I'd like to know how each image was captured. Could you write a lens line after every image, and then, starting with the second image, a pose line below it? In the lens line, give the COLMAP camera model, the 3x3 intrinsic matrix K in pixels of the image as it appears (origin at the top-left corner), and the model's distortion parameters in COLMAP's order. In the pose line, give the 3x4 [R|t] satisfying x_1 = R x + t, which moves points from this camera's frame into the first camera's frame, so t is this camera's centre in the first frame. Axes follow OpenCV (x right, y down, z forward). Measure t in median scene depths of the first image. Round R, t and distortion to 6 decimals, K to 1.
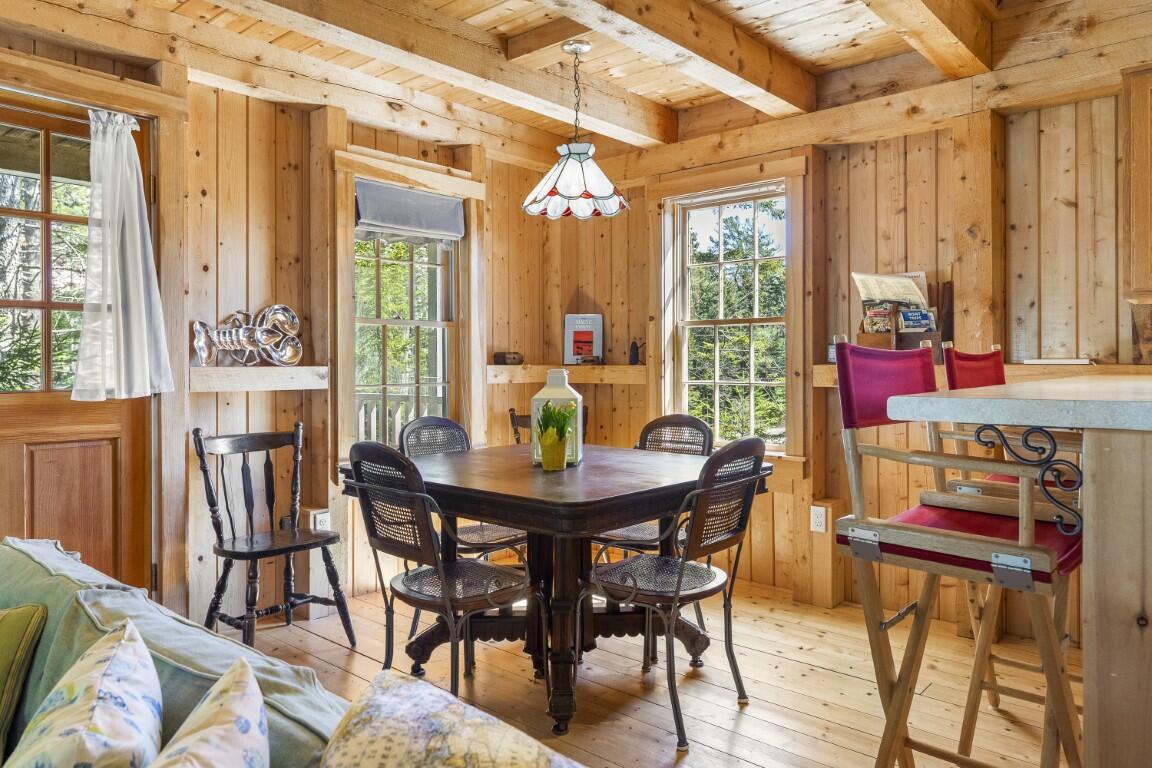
lens RADIAL K [[786.0, 0, 571.7], [0, 786.0, 363.1], [0, 0, 1]] dist [0.003421, 0.000279]
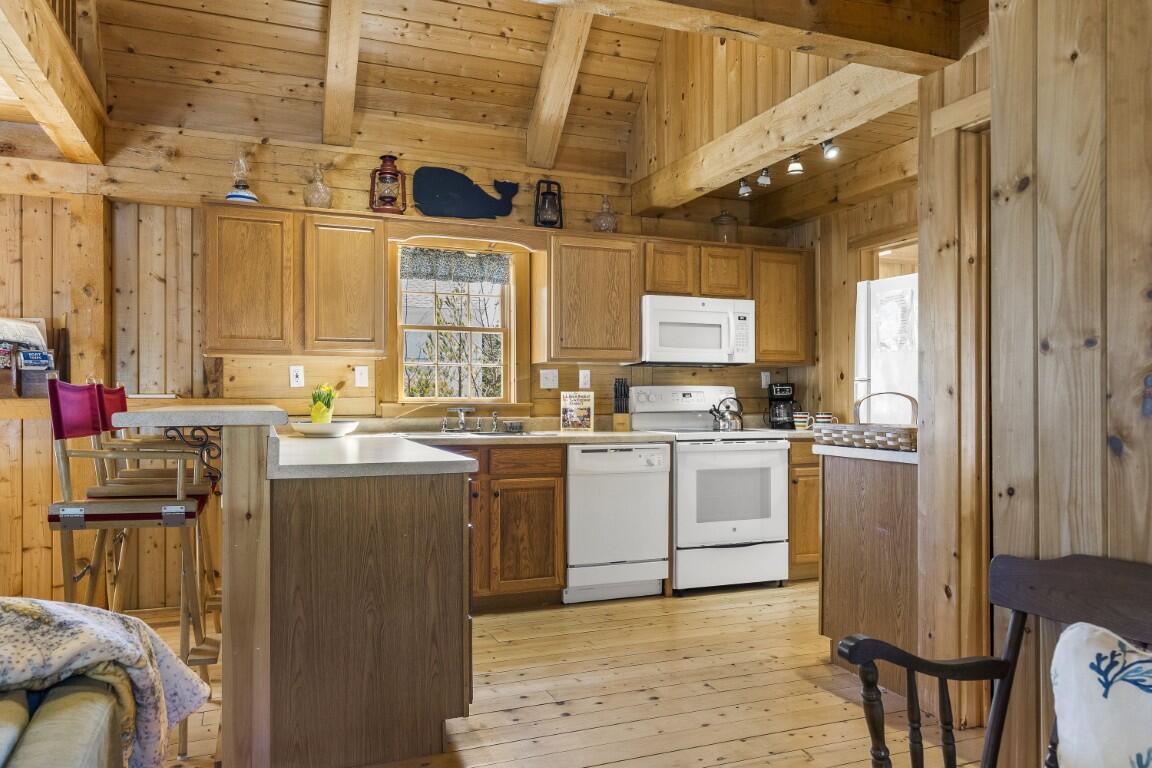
lens RADIAL K [[810.5, 0, 578.5], [0, 810.5, 393.5], [0, 0, 1]] dist [-0.006319, -0.000576]
pose [[0.449333, 0.009494, 0.893314, -0.279644], [0.000571, 0.999940, -0.010914, 0.009048], [-0.893364, 0.005414, 0.449301, -0.260063]]
